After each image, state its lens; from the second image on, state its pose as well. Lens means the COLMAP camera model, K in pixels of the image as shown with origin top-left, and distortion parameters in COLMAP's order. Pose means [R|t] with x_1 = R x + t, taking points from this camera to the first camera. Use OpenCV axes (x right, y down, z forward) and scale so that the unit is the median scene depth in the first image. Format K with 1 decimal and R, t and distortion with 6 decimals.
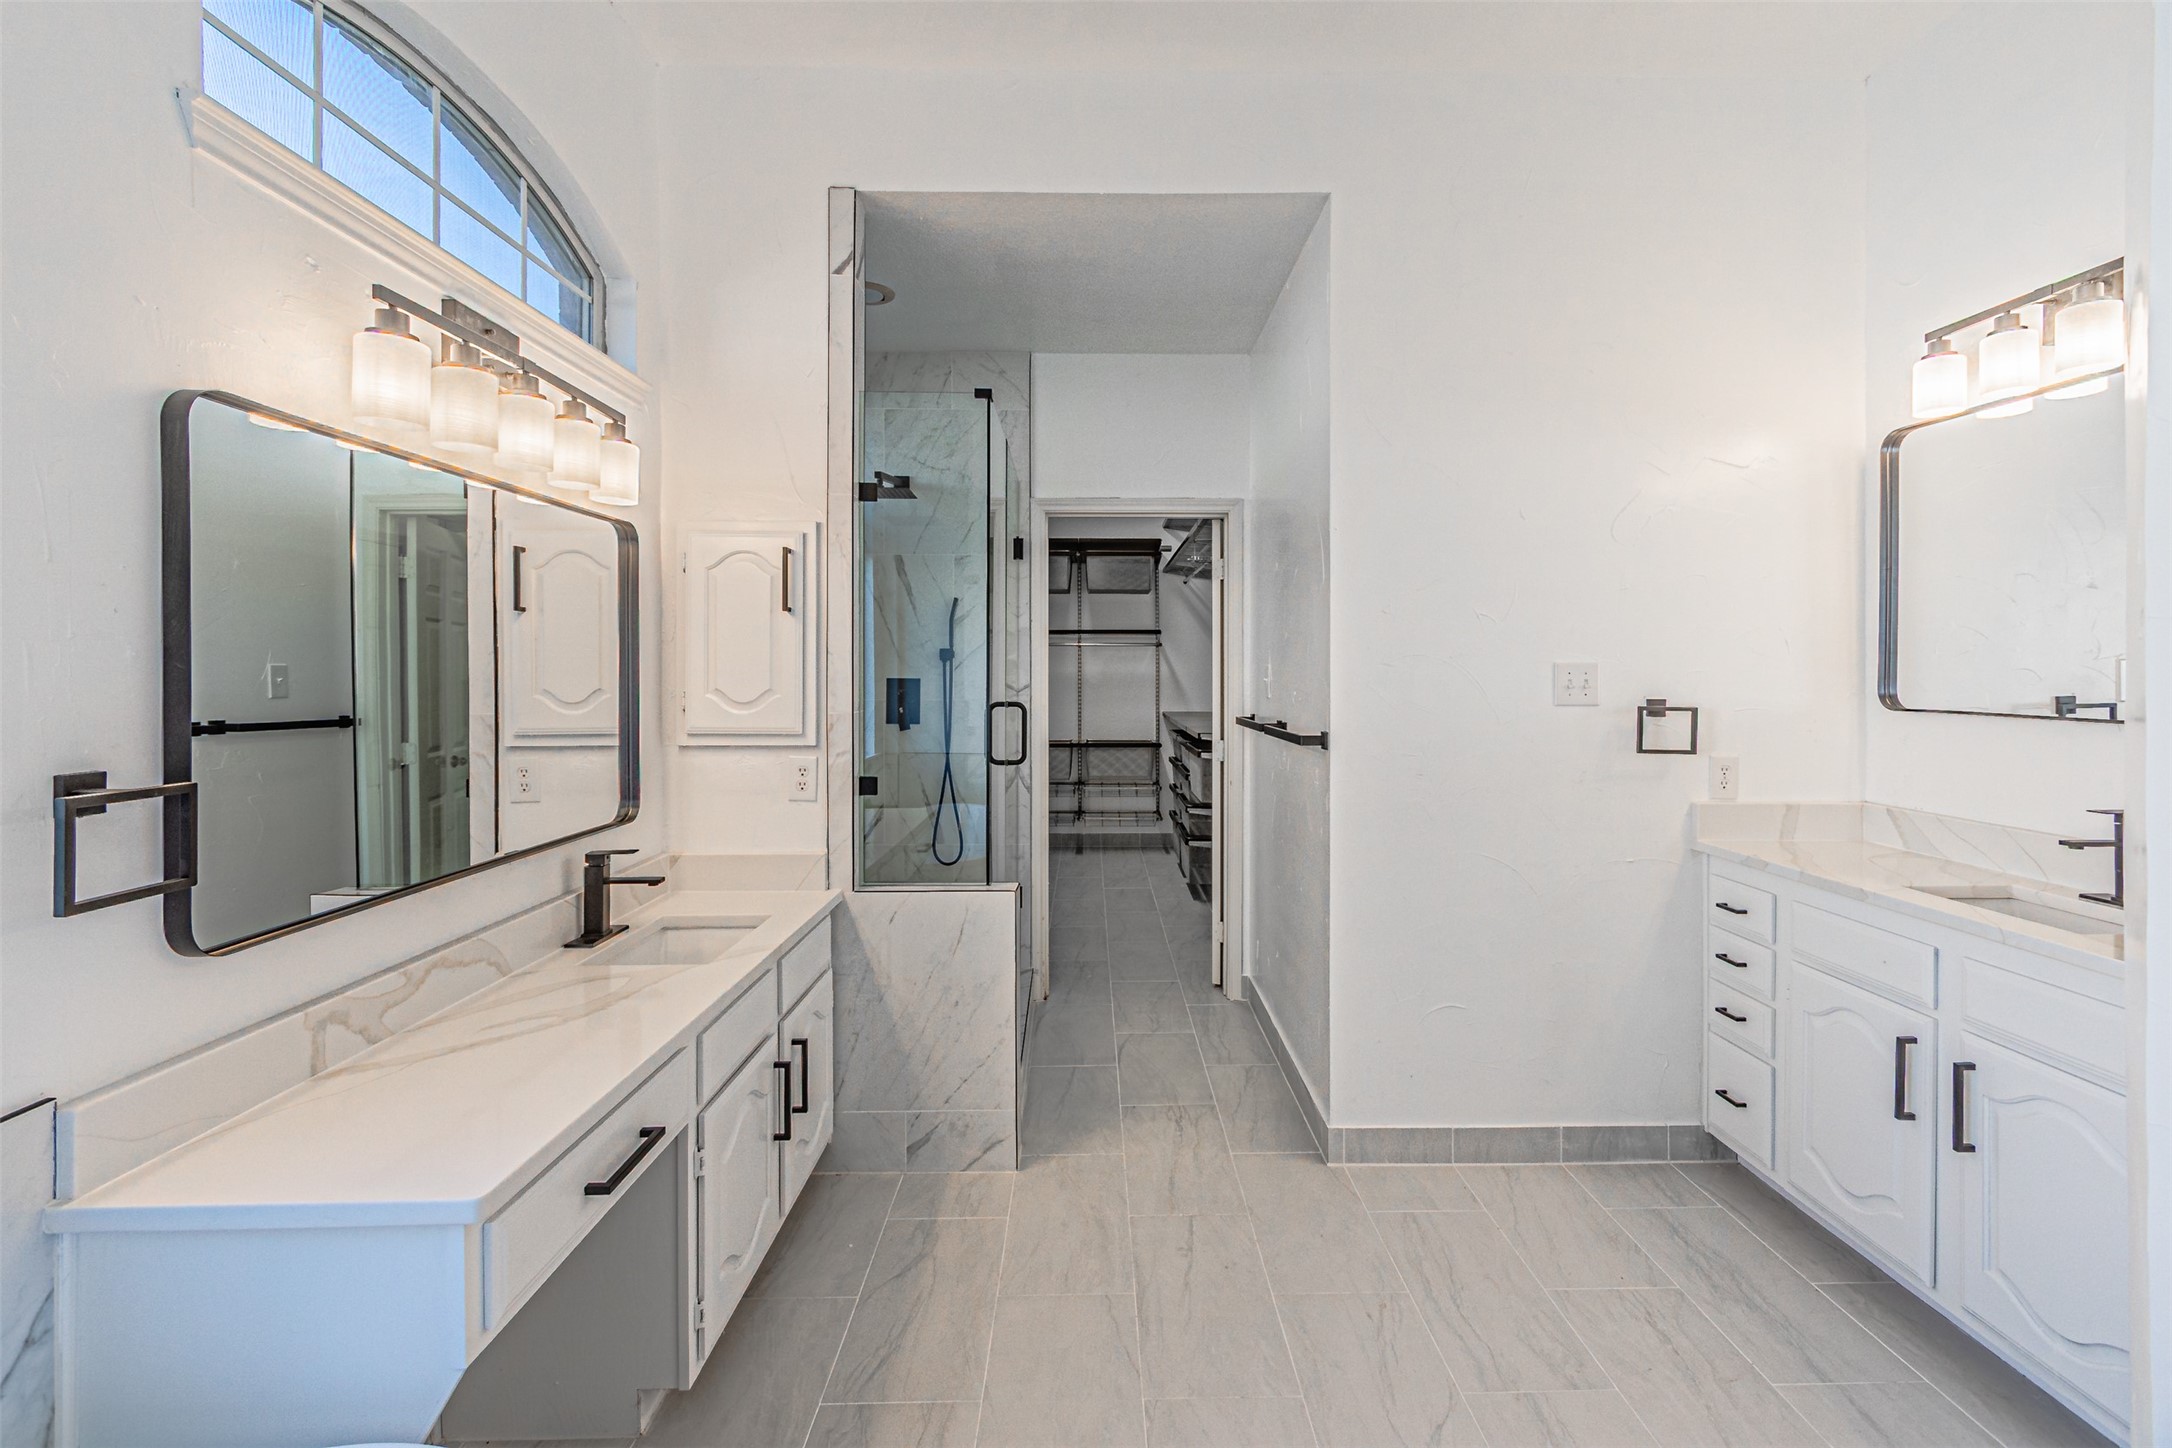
lens RADIAL K [[952.2, 0, 1111.1], [0, 952.2, 682.7], [0, 0, 1]] dist [0.004548, -0.000940]
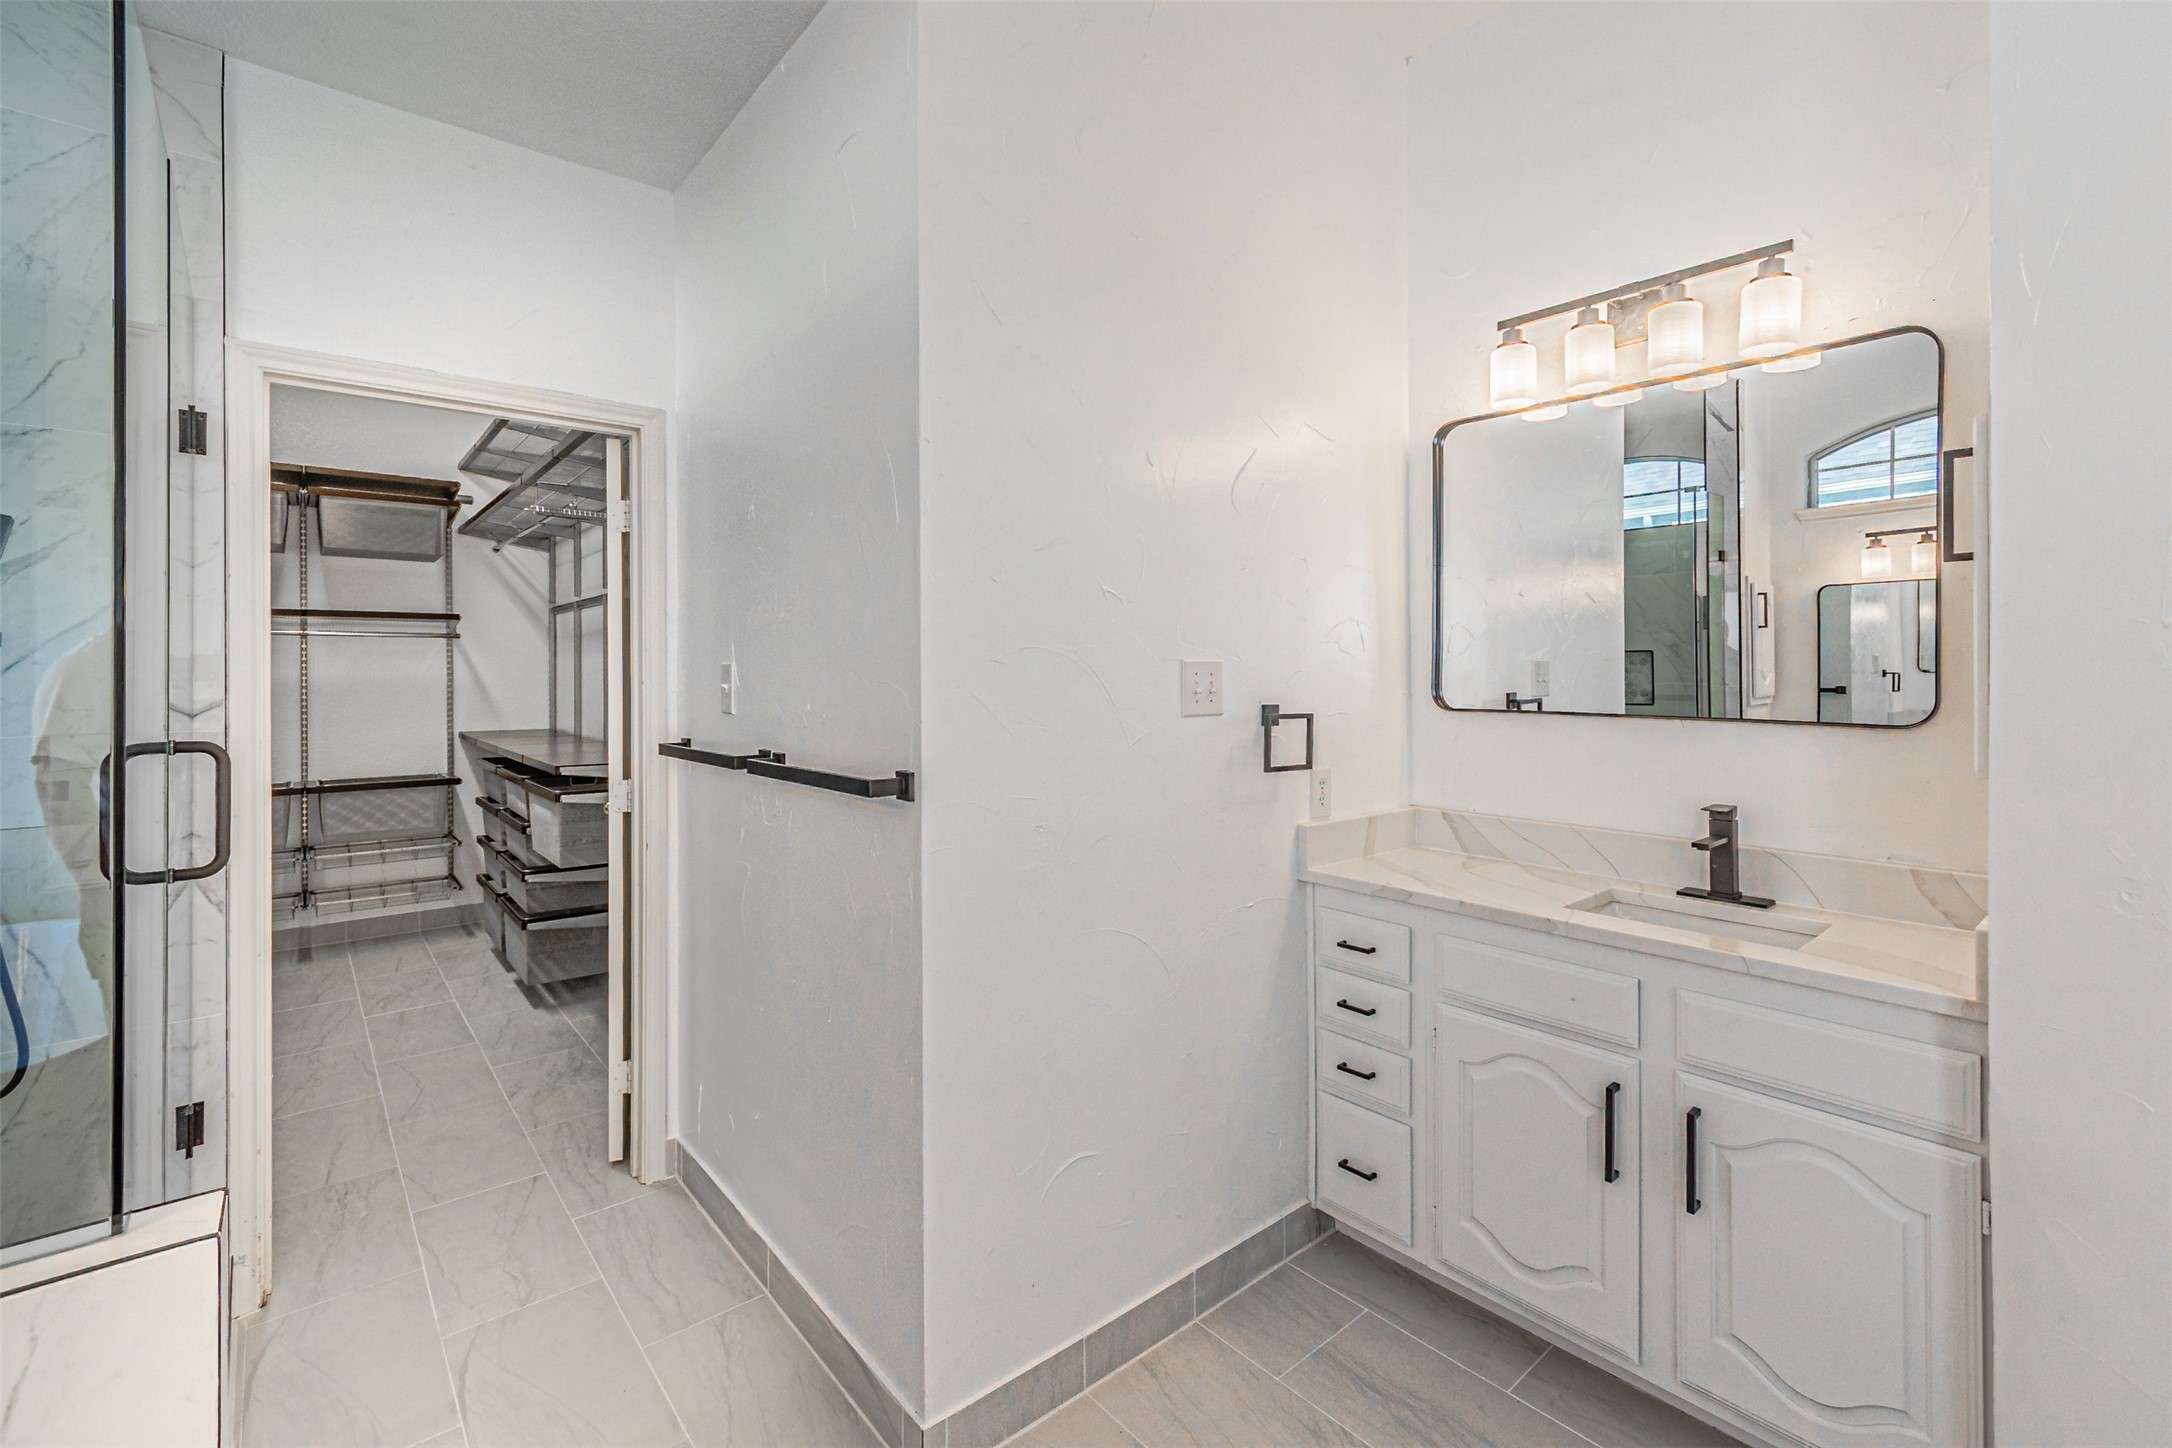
lens RADIAL K [[952.2, 0, 1096.2], [0, 952.2, 669.6], [0, 0, 1]] dist [0.004548, -0.000940]
pose [[0.776955, -0.002159, 0.629553, -0.066154], [0.011774, 0.999869, -0.011102, -0.005497], [-0.629447, 0.016038, 0.776878, 0.454270]]
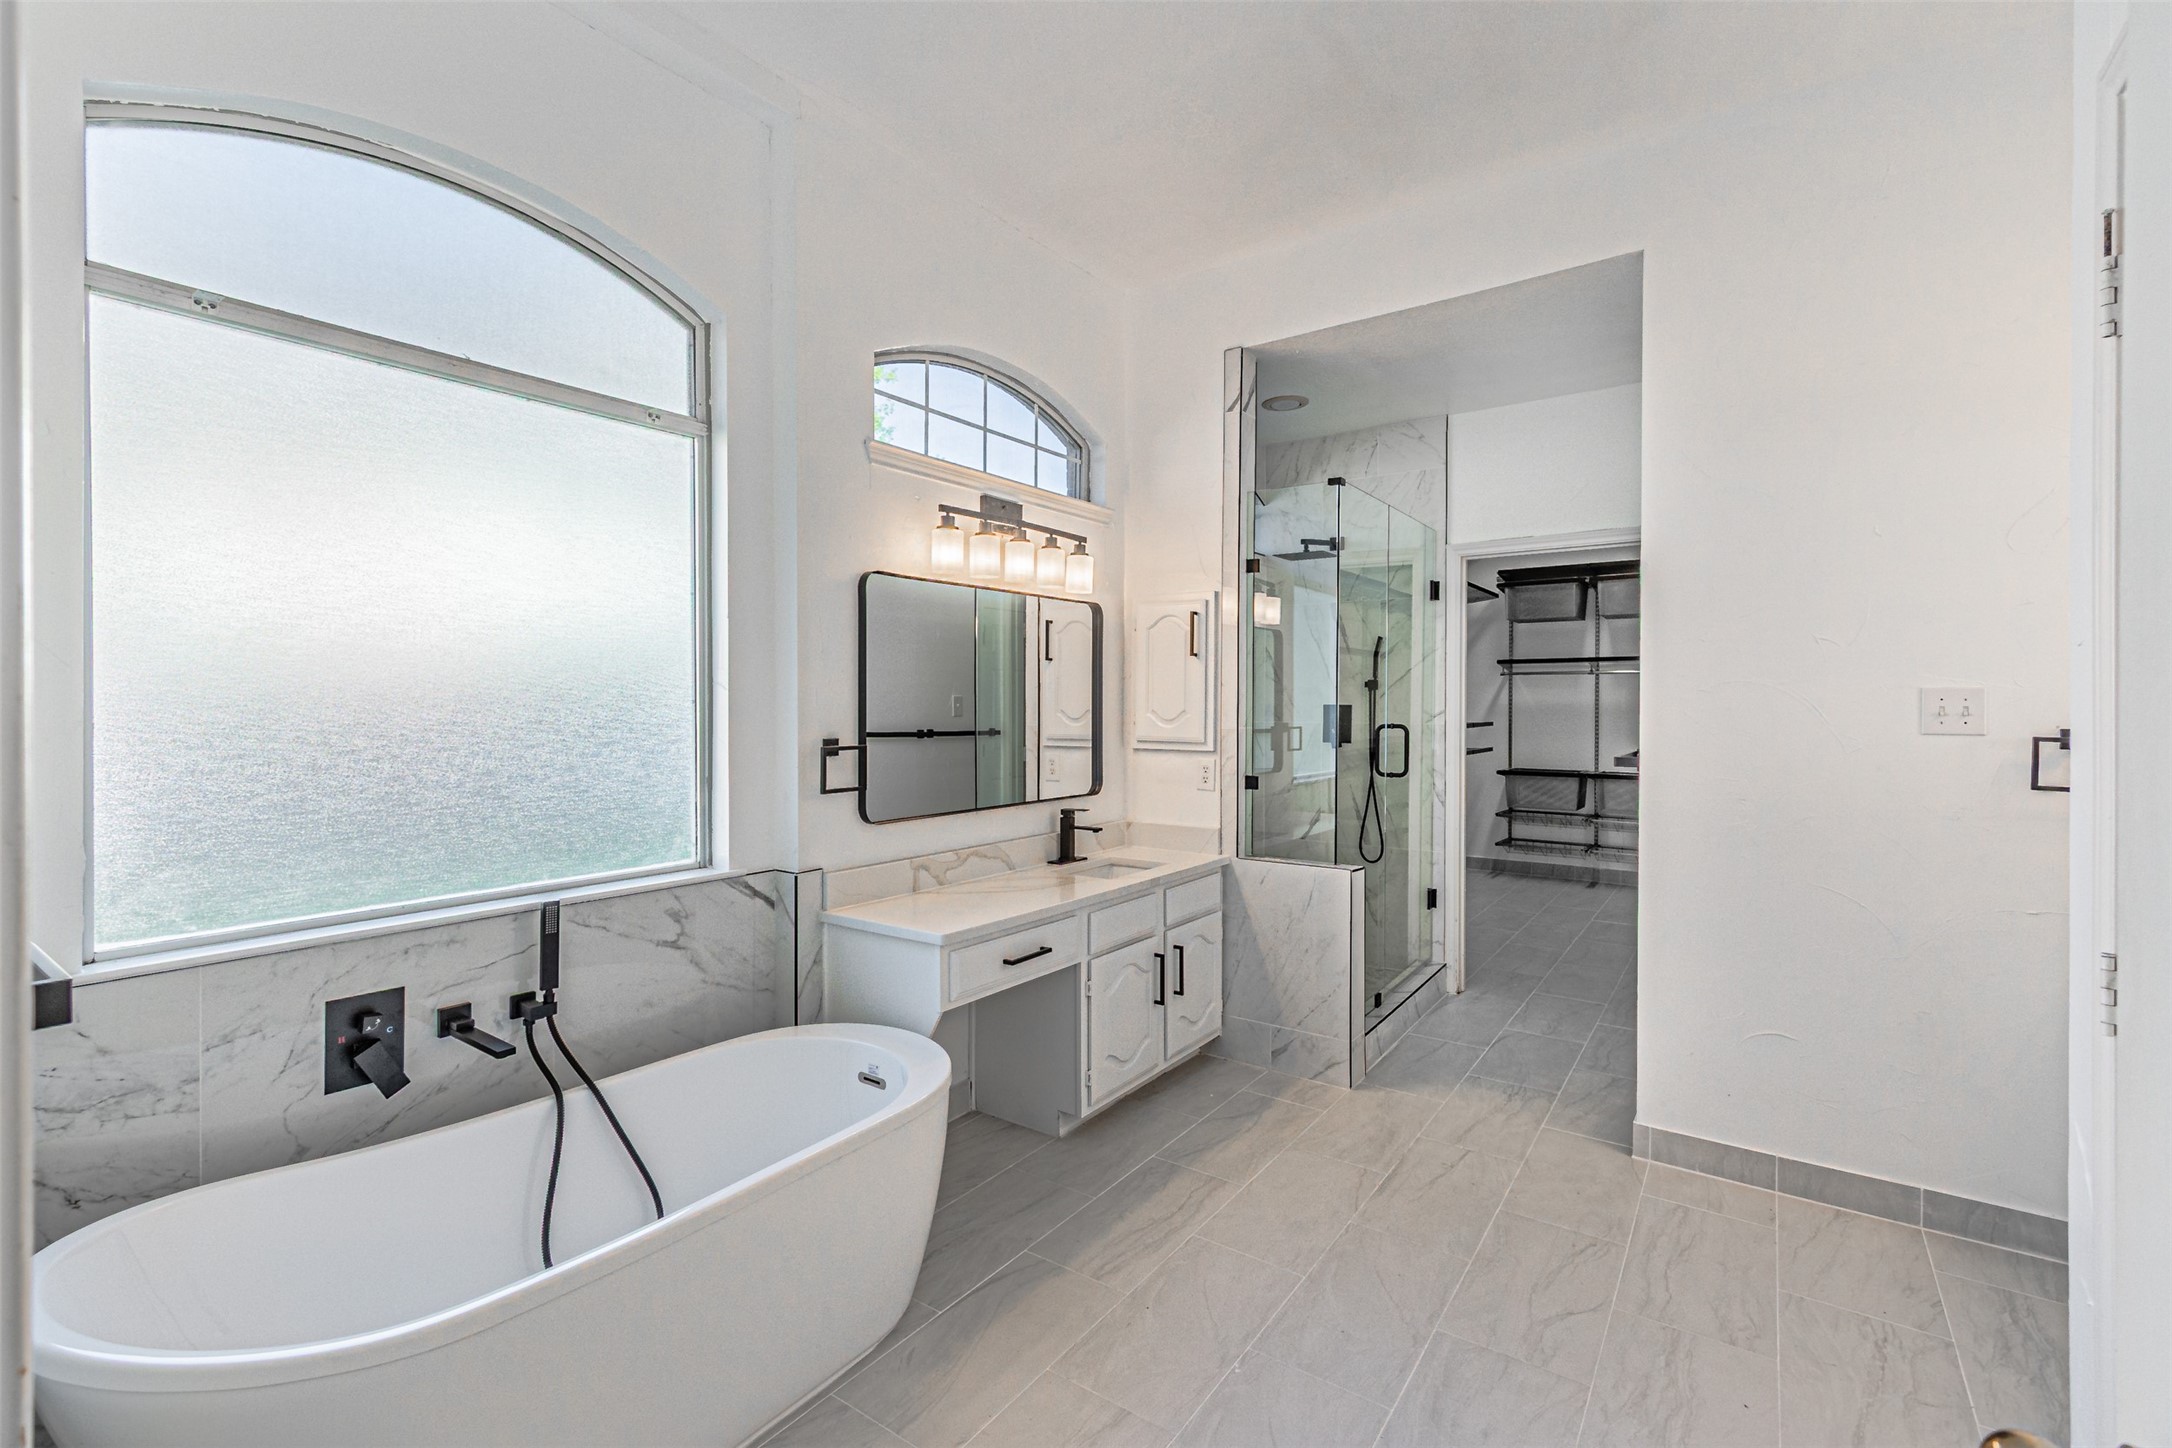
lens RADIAL K [[952.2, 0, 1084.1], [0, 952.2, 724.1], [0, 0, 1]] dist [0.004548, -0.000940]
pose [[0.796808, 0.014892, -0.604049, 0.379639], [-0.008078, 0.999869, 0.013994, 0.007794], [0.604178, -0.006271, 0.796824, -0.229637]]
